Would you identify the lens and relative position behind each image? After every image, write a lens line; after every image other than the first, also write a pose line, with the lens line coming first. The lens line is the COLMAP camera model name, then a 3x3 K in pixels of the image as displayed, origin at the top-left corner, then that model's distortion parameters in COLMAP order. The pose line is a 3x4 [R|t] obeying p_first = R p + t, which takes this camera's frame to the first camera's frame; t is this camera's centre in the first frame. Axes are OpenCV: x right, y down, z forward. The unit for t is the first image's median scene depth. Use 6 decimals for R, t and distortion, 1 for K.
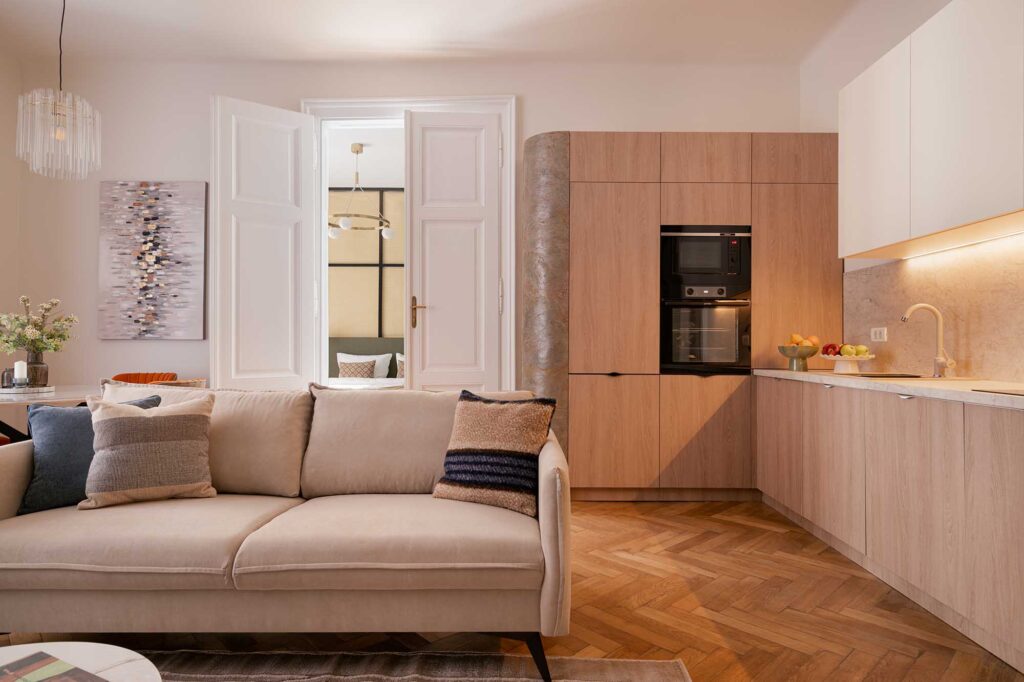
lens RADIAL K [[582.5, 0, 512.0], [0, 582.5, 341.0], [0, 0, 1]] dist [0.000731, 0.000928]
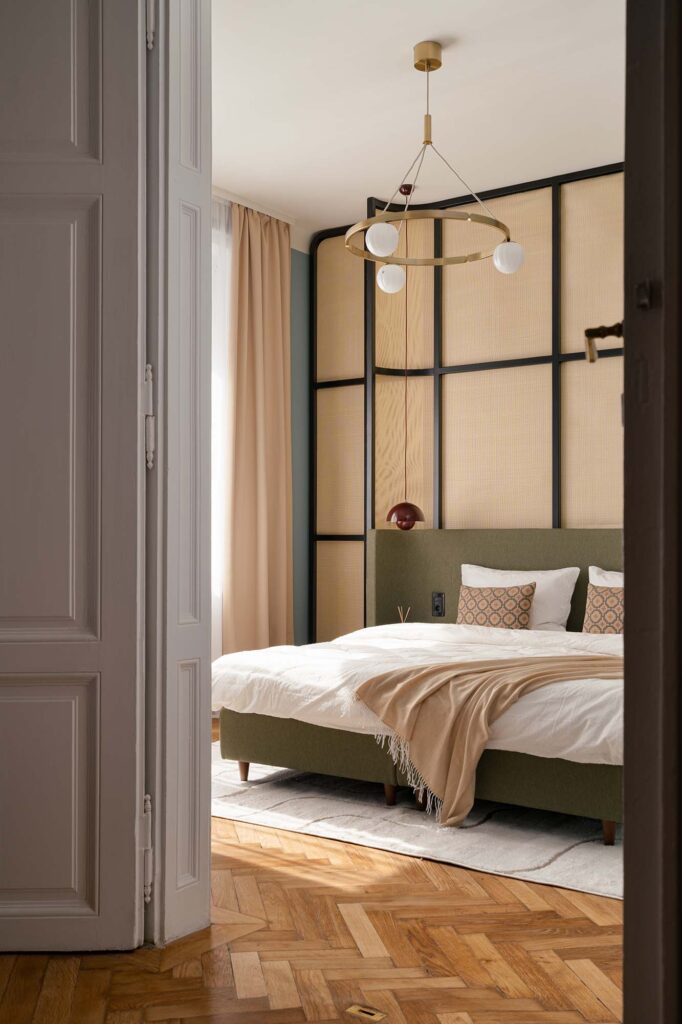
lens RADIAL K [[1008.8, 0, 341.0], [0, 1008.8, 512.0], [0, 0, 1]] dist [-0.000241, 0.004269]
pose [[0.829049, -0.017608, -0.558899, 0.111814], [0.003472, 0.999647, -0.026343, 0.001335], [0.559166, 0.019899, 0.828817, 0.649526]]
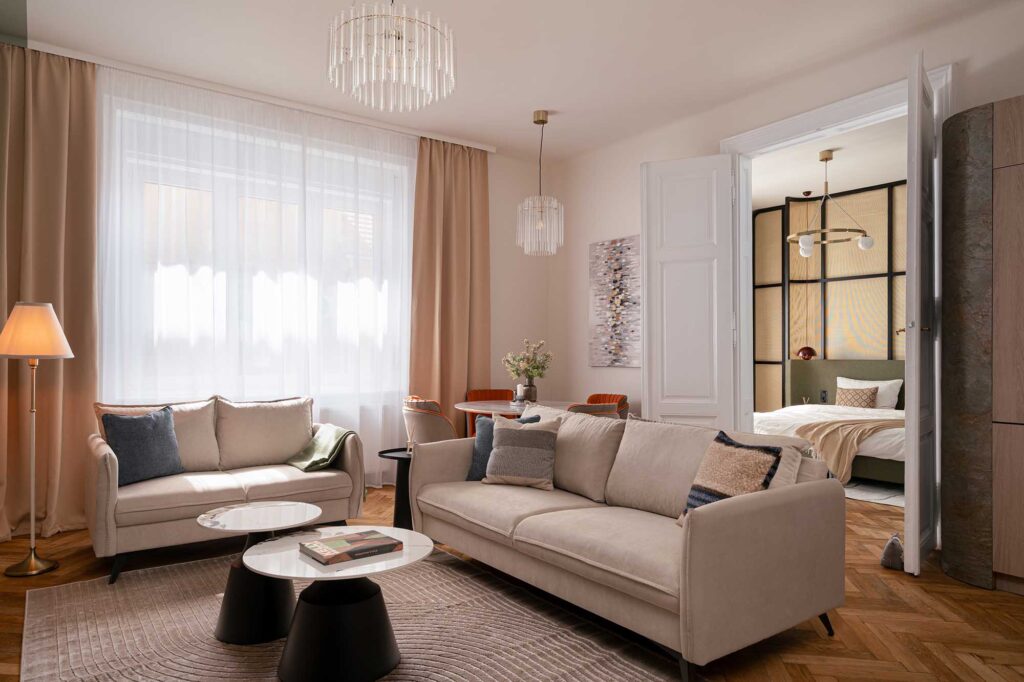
lens RADIAL K [[640.8, 0, 509.4], [0, 640.8, 353.5], [0, 0, 1]] dist [-0.004475, -0.003828]
pose [[0.604491, -0.004675, -0.796598, 0.380532], [0.005668, 0.999983, -0.001568, -0.035743], [0.796592, -0.003567, 0.604507, -0.006253]]
